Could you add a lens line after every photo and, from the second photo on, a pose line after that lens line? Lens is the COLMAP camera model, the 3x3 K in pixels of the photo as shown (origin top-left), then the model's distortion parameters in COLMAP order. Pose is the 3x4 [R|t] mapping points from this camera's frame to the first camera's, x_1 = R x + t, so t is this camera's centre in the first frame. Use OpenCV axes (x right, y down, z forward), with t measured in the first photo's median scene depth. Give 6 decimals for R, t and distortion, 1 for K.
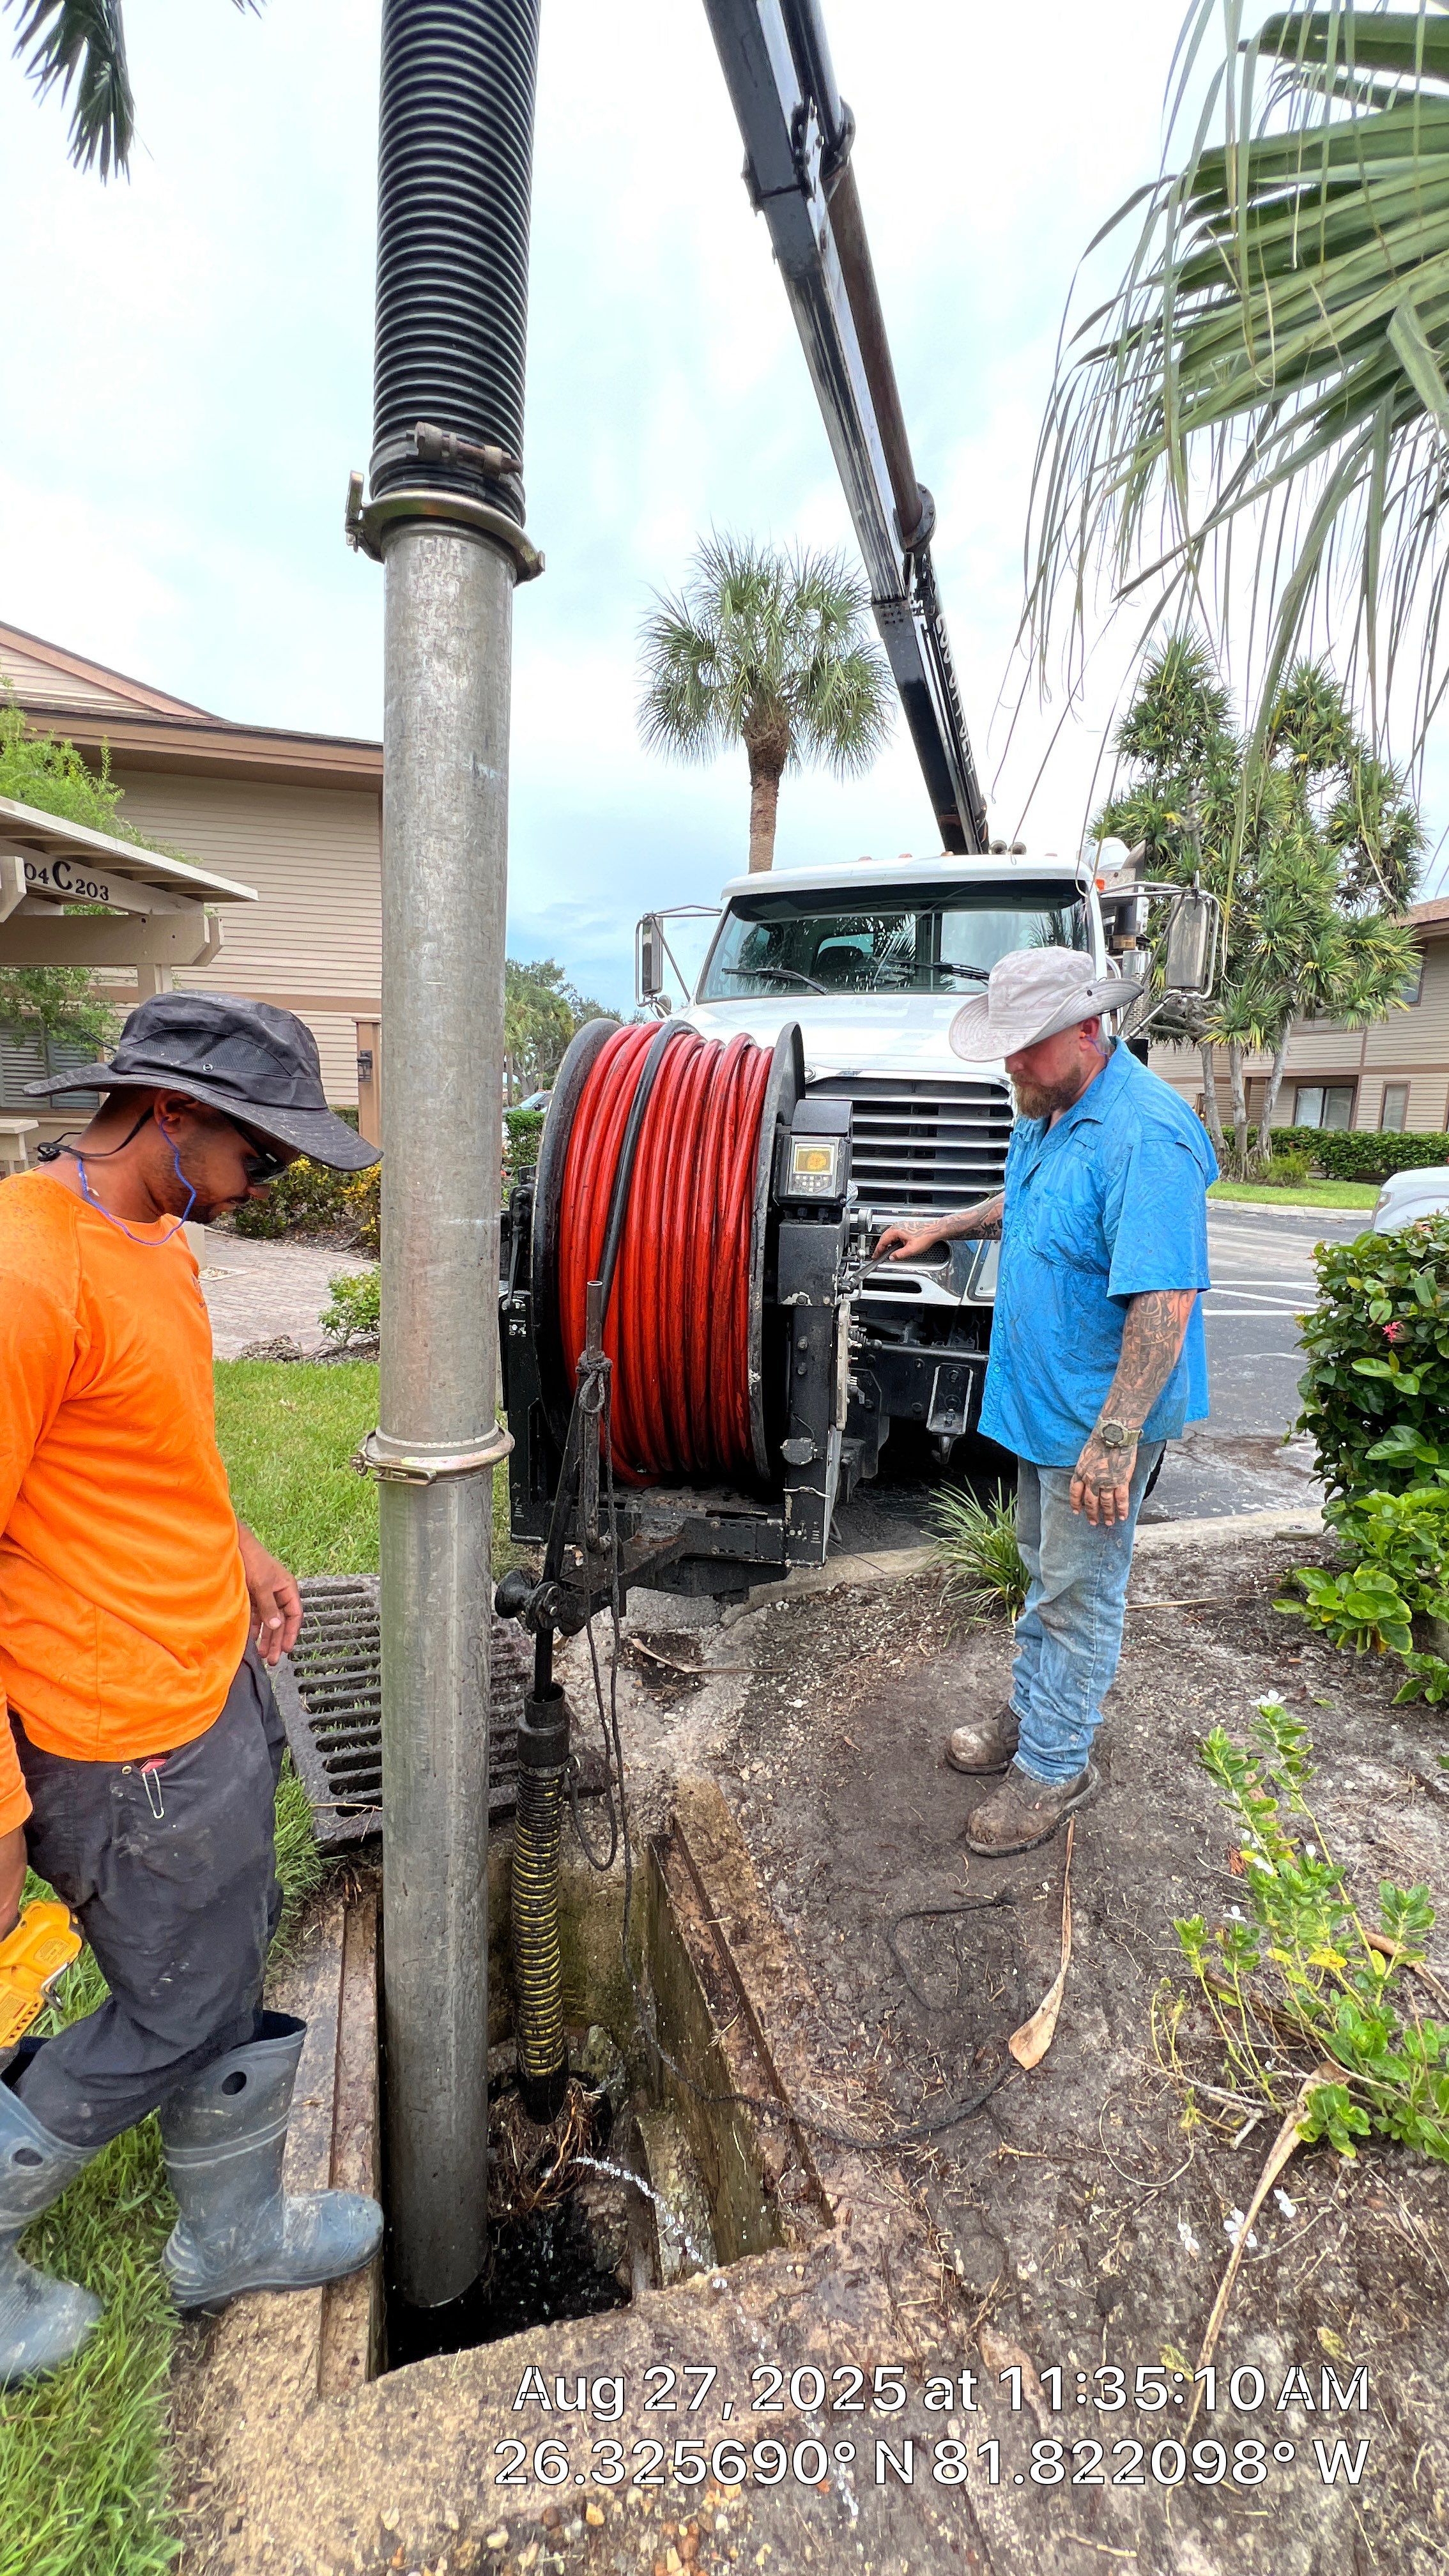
lens RADIAL K [[1034.6, 0, 729.6], [0, 1034.6, 1279.2], [0, 0, 1]] dist [-0.002870, 0.000313]
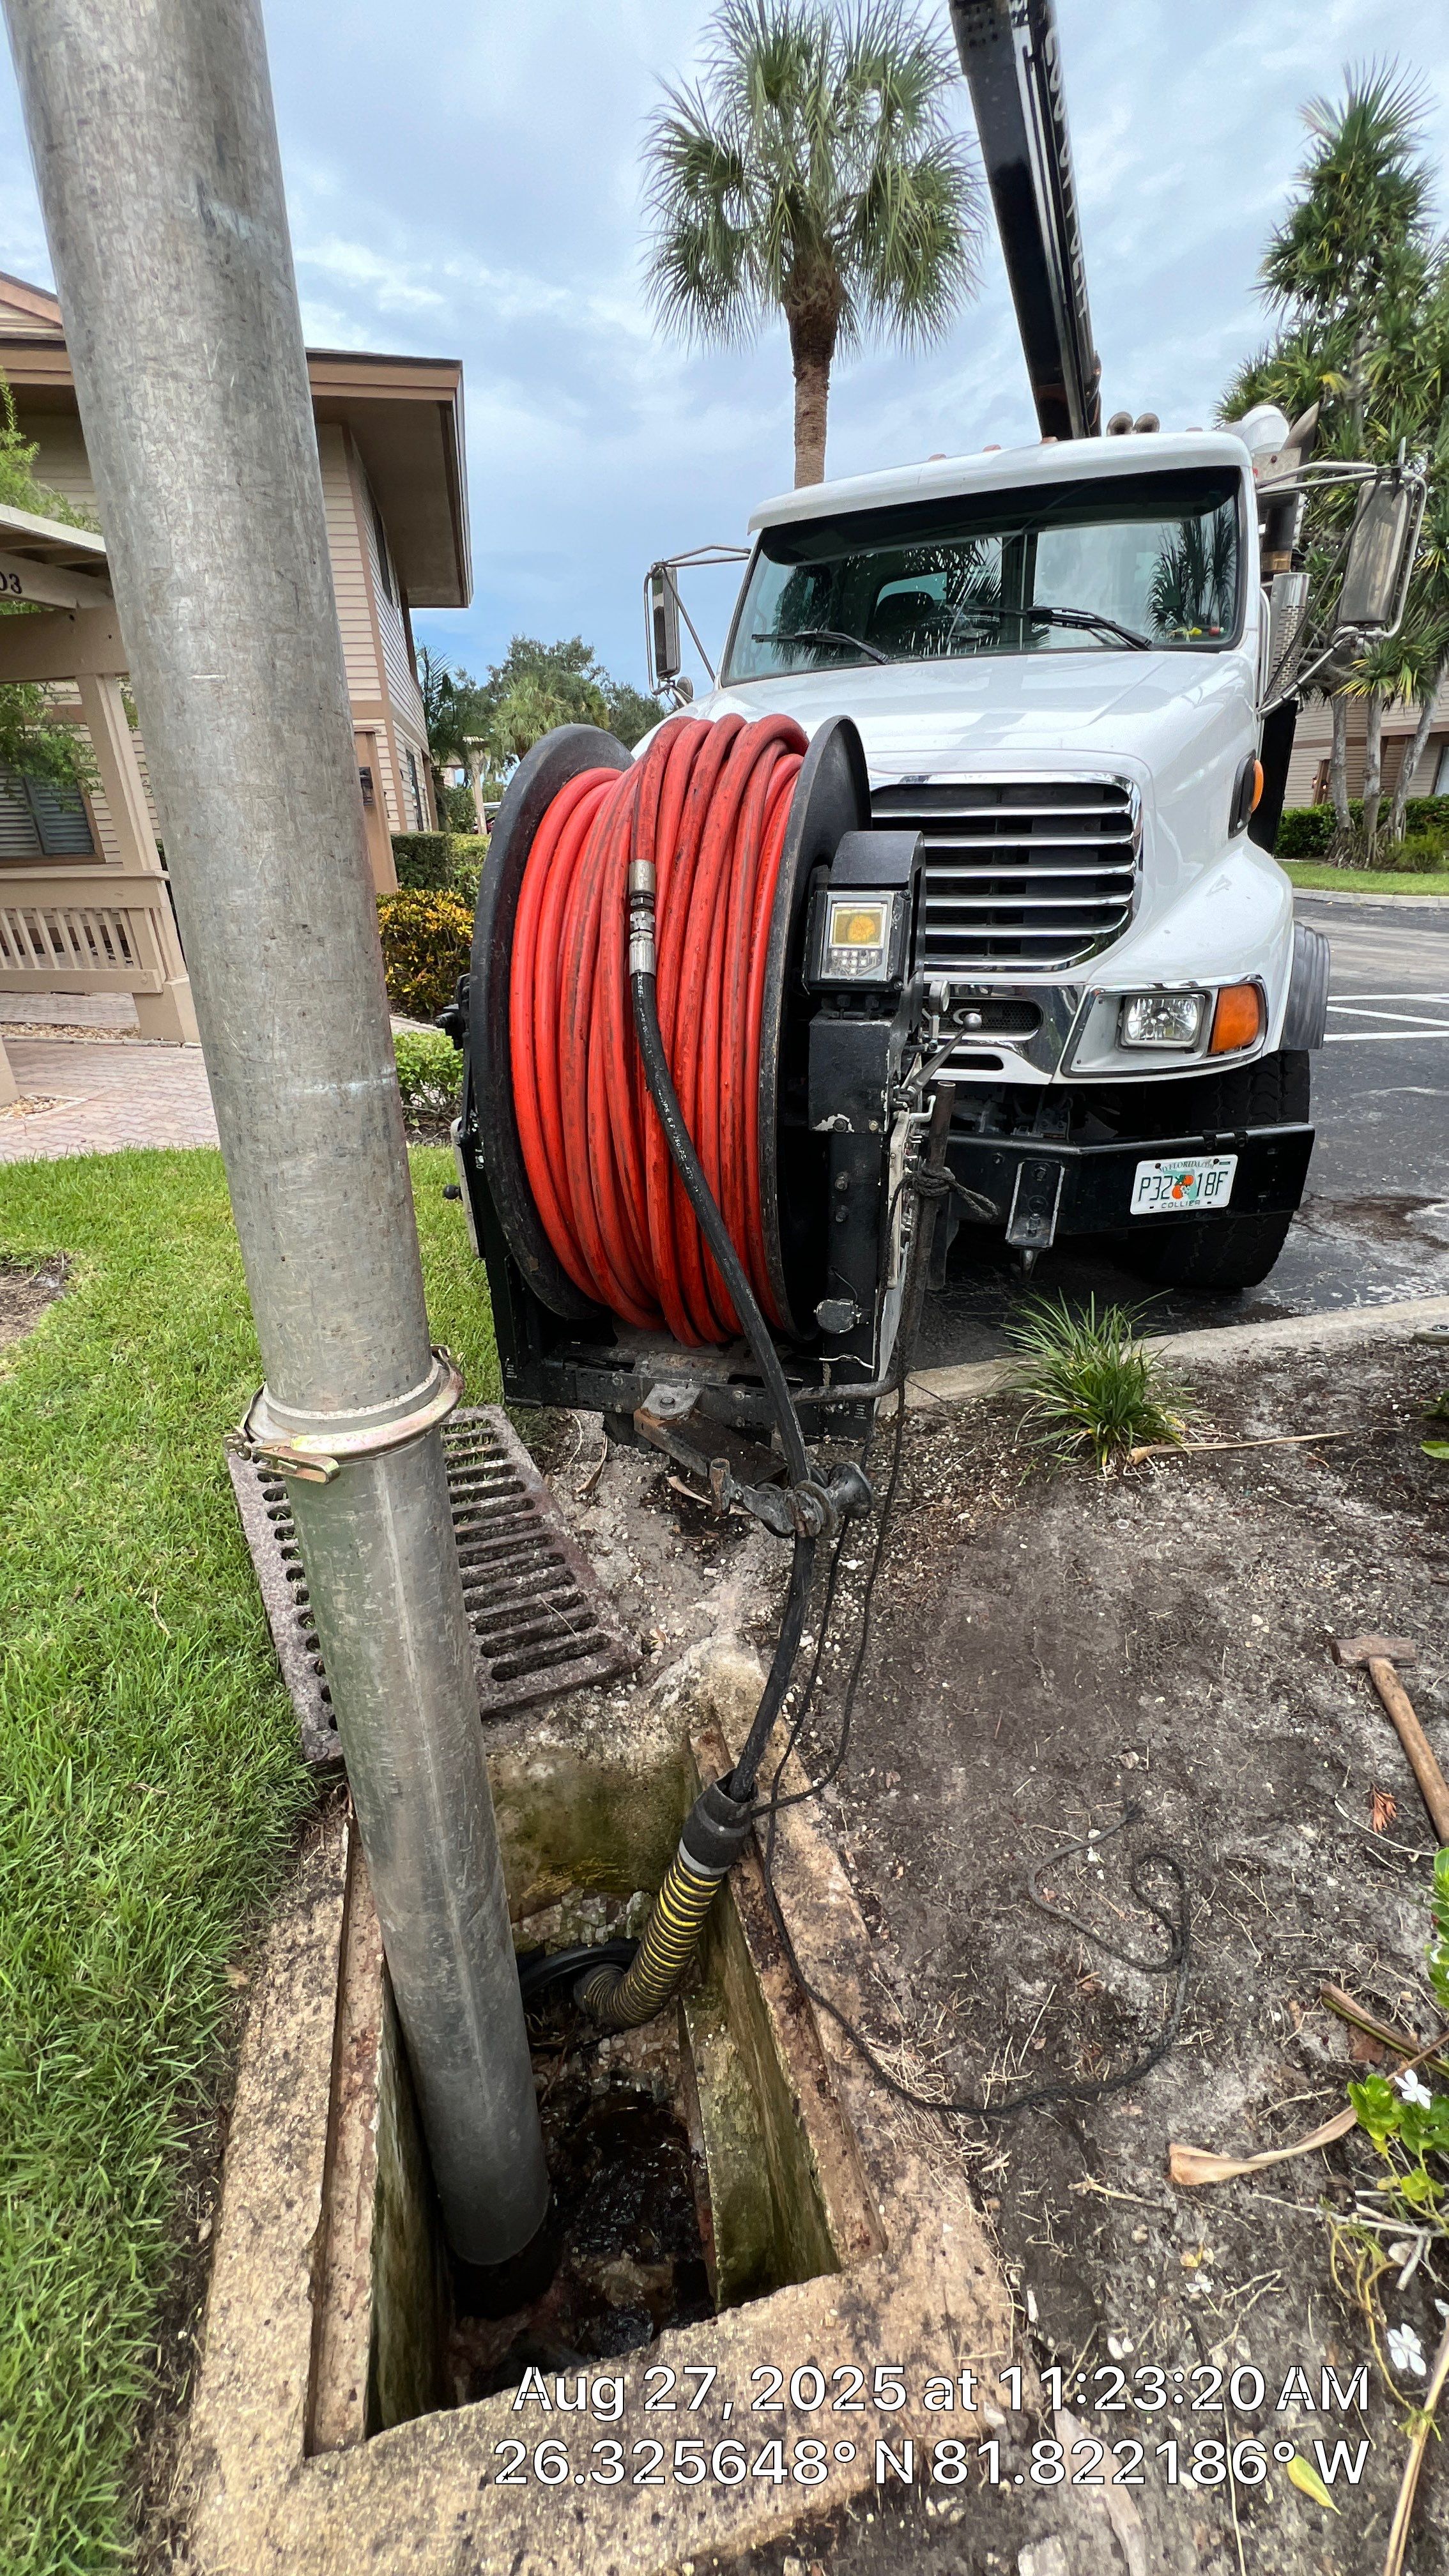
lens RADIAL K [[1037.5, 0, 729.6], [0, 1037.5, 1283.8], [0, 0, 1]] dist [-0.001468, 0.000225]
pose [[0.997455, -0.026704, -0.066102, 0.013507], [0.043158, 0.964179, 0.261717, -0.029404], [0.056746, -0.263904, 0.962878, 0.102058]]
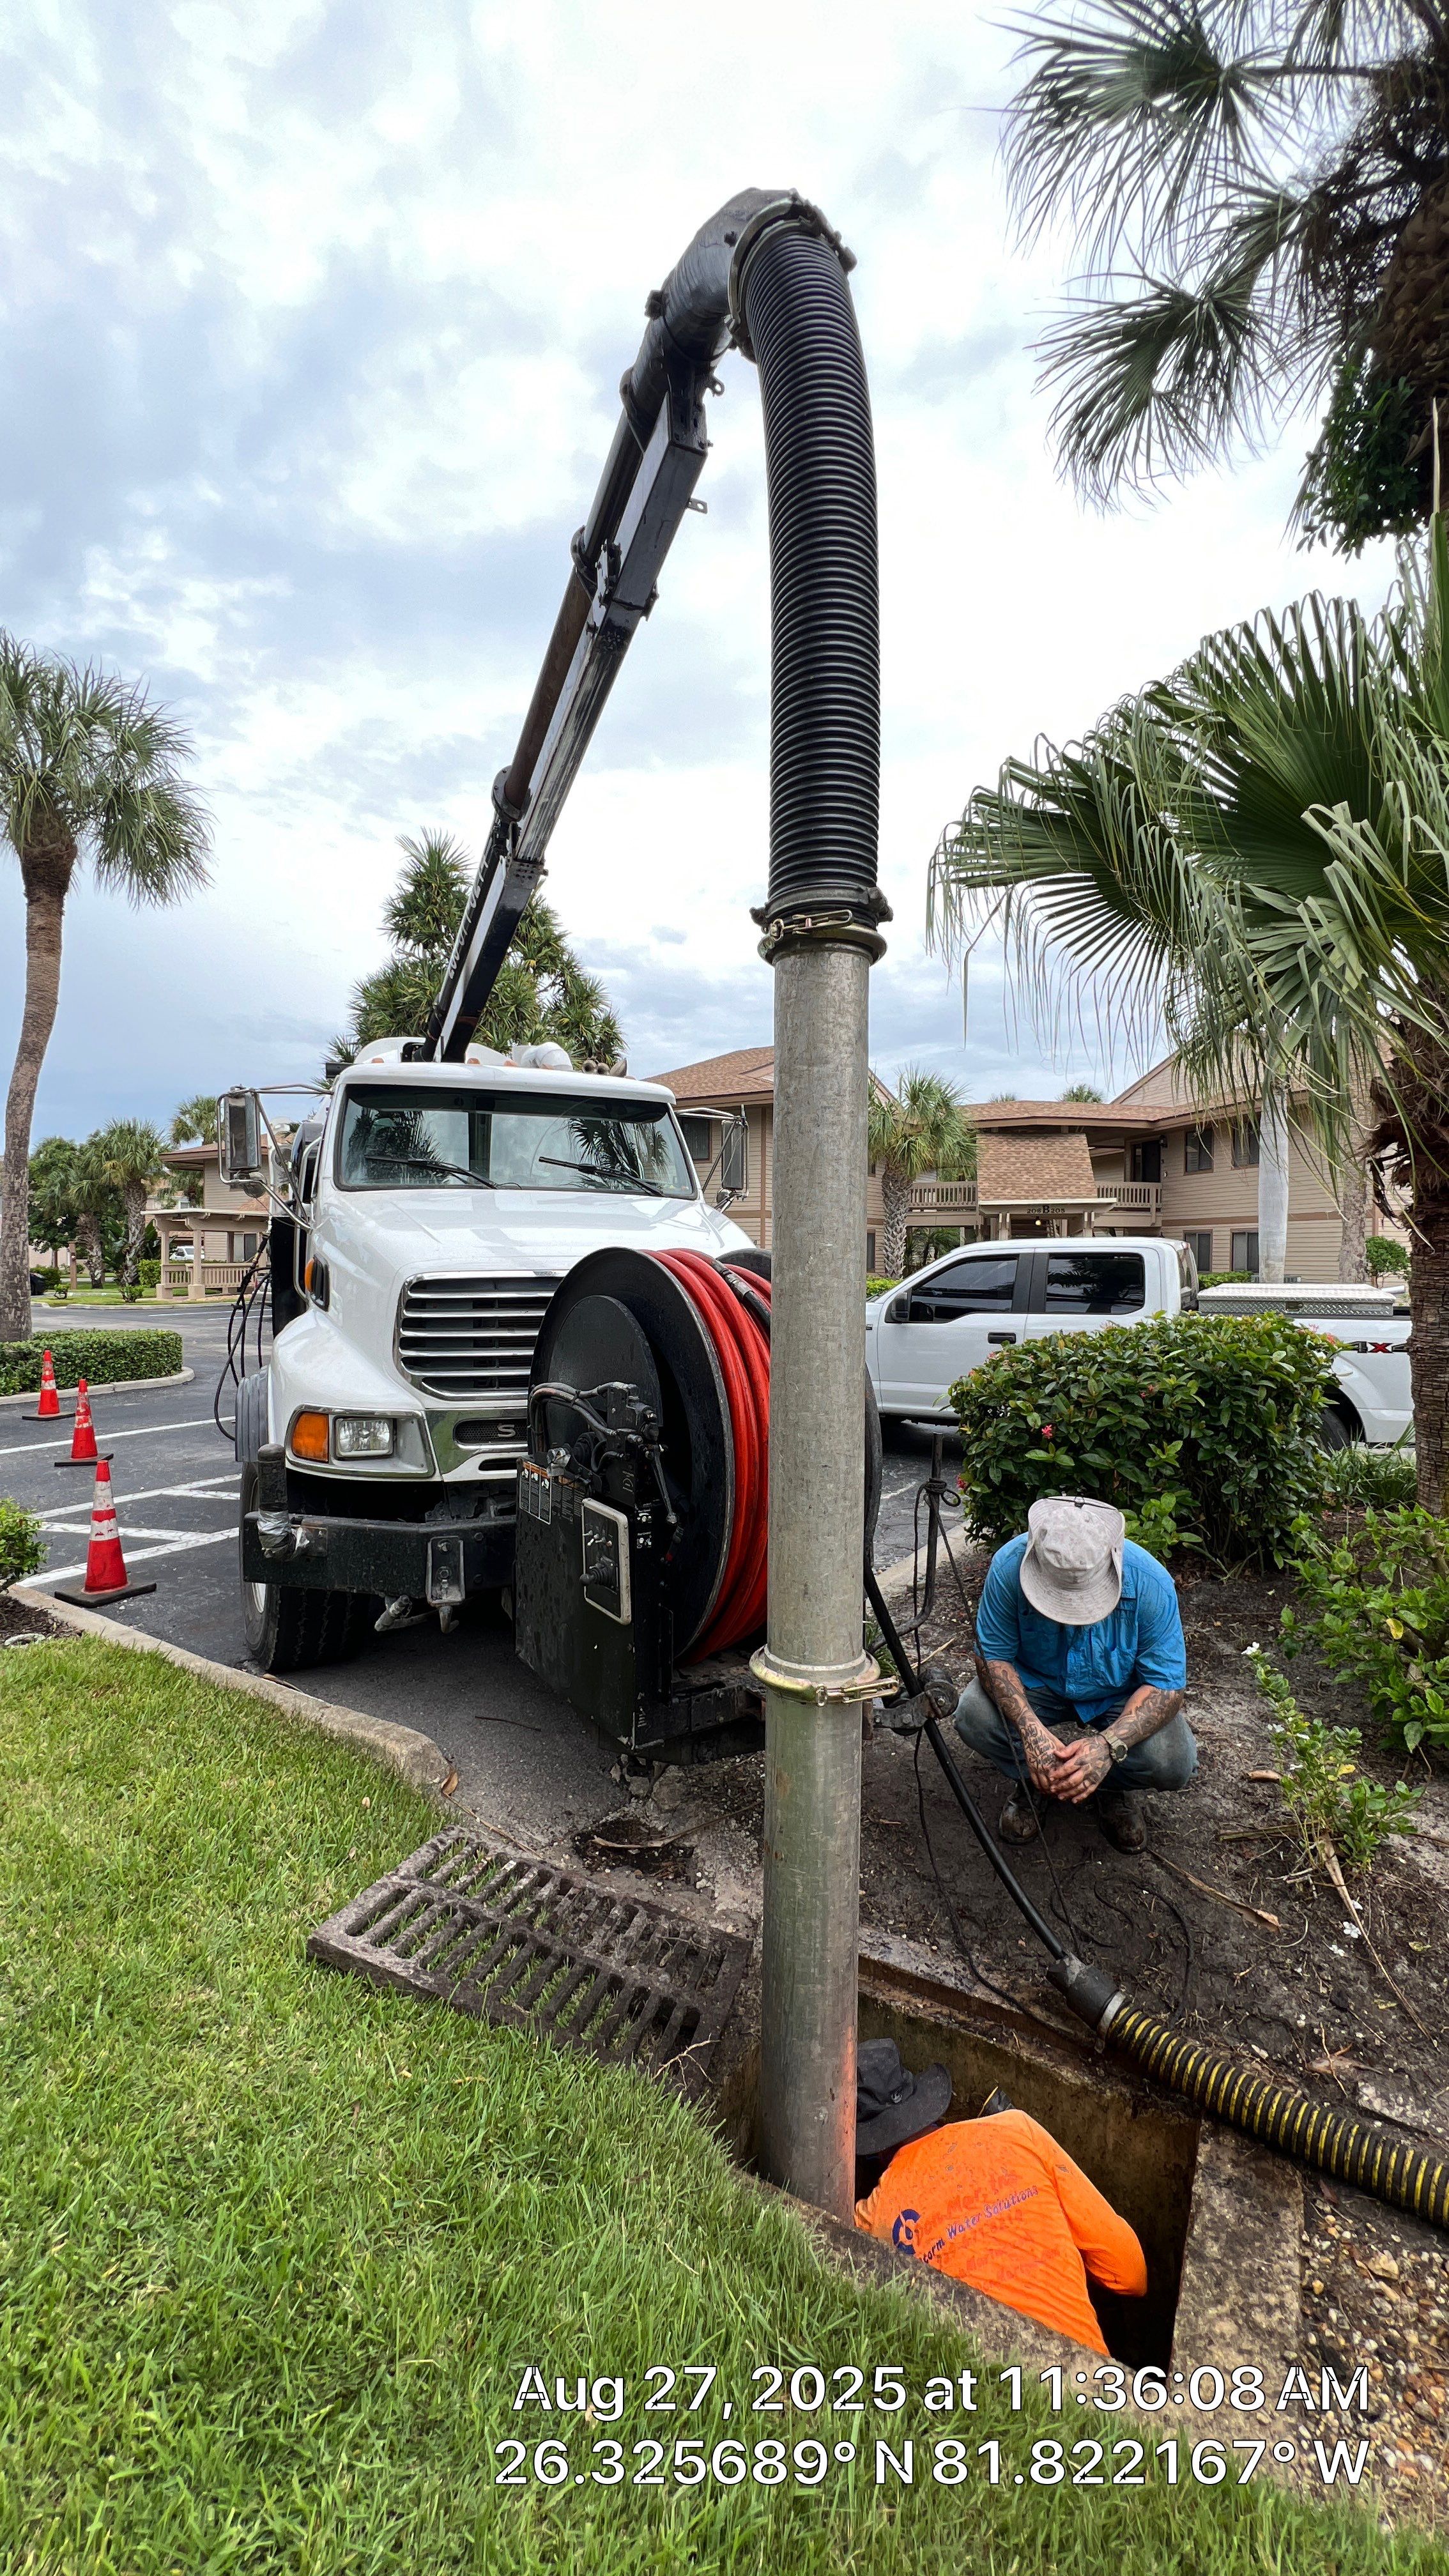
lens RADIAL K [[1034.6, 0, 729.6], [0, 1034.6, 1279.2], [0, 0, 1]] dist [-0.002870, 0.000313]
pose [[0.735343, -0.036264, 0.676724, -0.423727], [0.122649, 0.989199, -0.080265, -0.059609], [-0.666504, 0.142022, 0.731848, 0.063542]]
